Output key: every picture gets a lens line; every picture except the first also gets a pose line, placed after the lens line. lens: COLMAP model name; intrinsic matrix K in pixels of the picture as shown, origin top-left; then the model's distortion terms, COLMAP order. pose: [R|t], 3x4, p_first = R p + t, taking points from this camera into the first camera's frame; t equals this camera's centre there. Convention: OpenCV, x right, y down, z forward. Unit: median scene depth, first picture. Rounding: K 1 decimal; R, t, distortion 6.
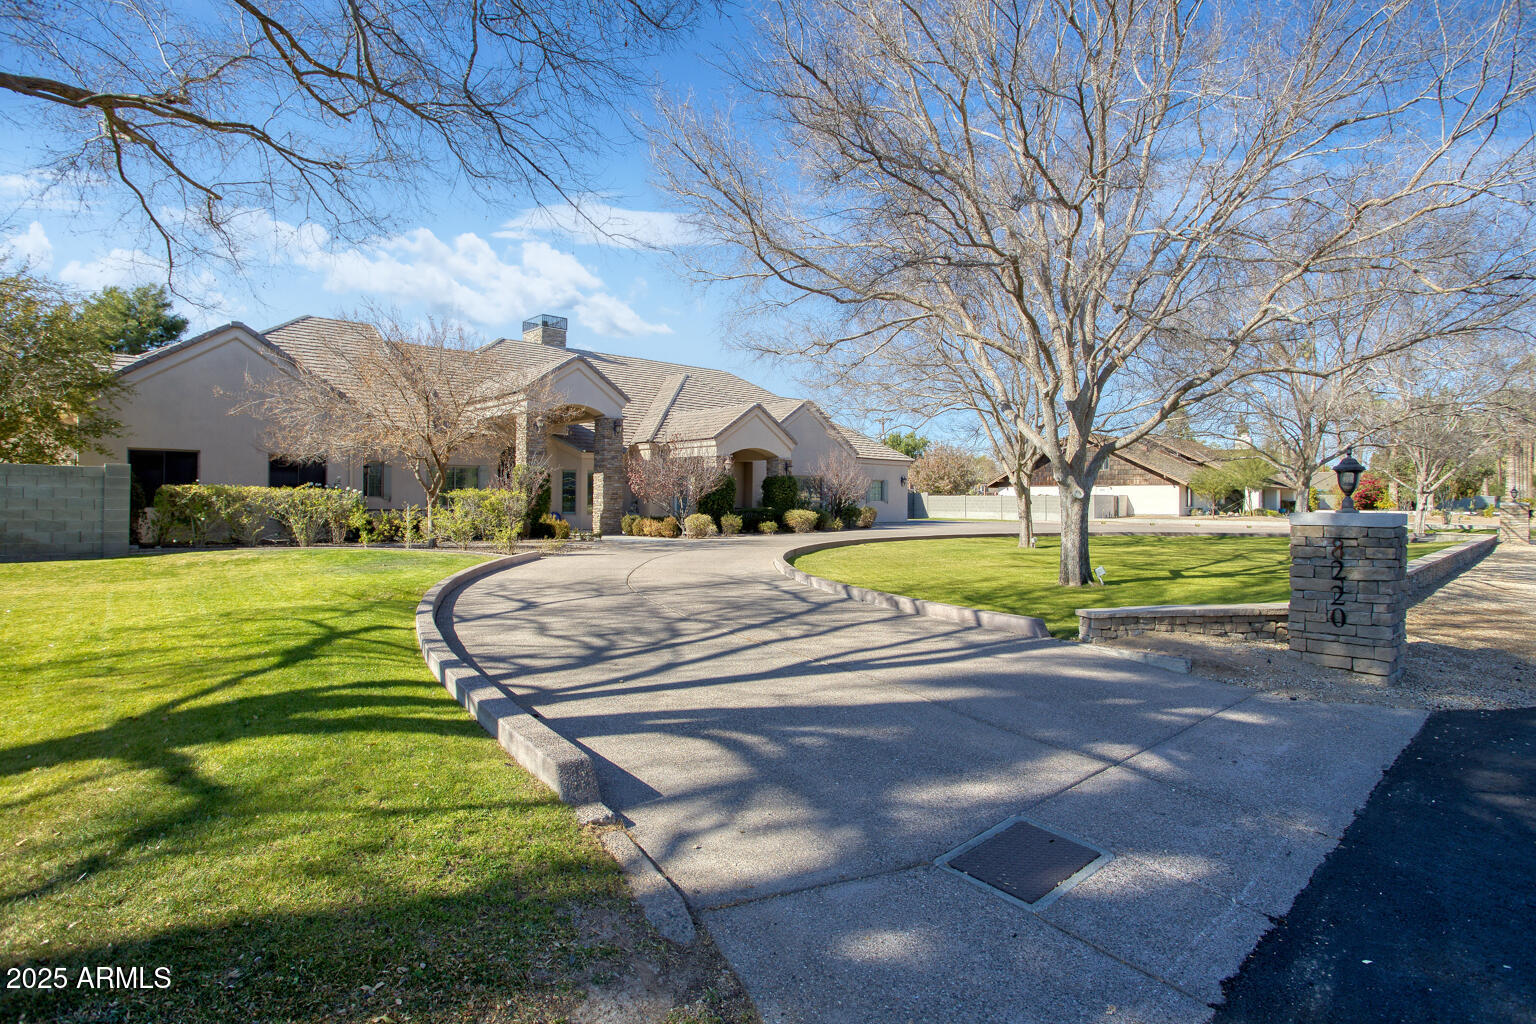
lens RADIAL K [[841.1, 0, 768.1], [0, 841.1, 511.8], [0, 0, 1]] dist [0.000320, 0.000012]
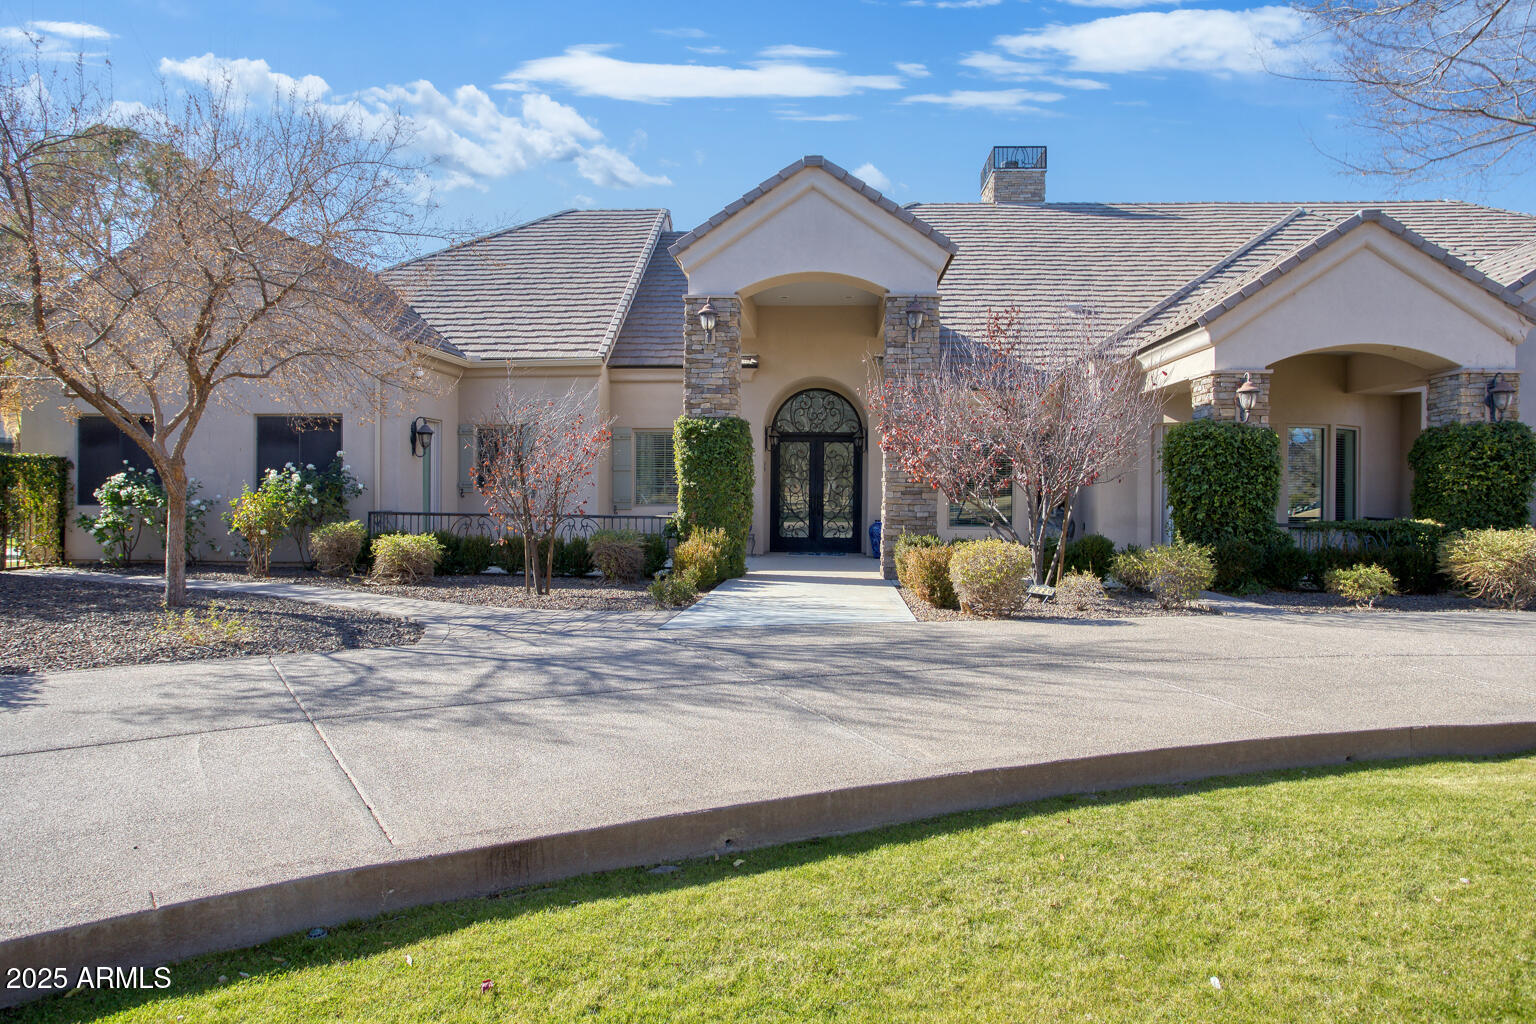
lens RADIAL K [[1060.8, 0, 767.9], [0, 1060.8, 513.5], [0, 0, 1]] dist [-0.002748, 0.000226]
pose [[0.722467, 0.001021, -0.691404, 0.108032], [-0.002107, 0.999998, -0.000726, -0.006817], [0.691402, 0.001981, 0.722468, 0.535476]]
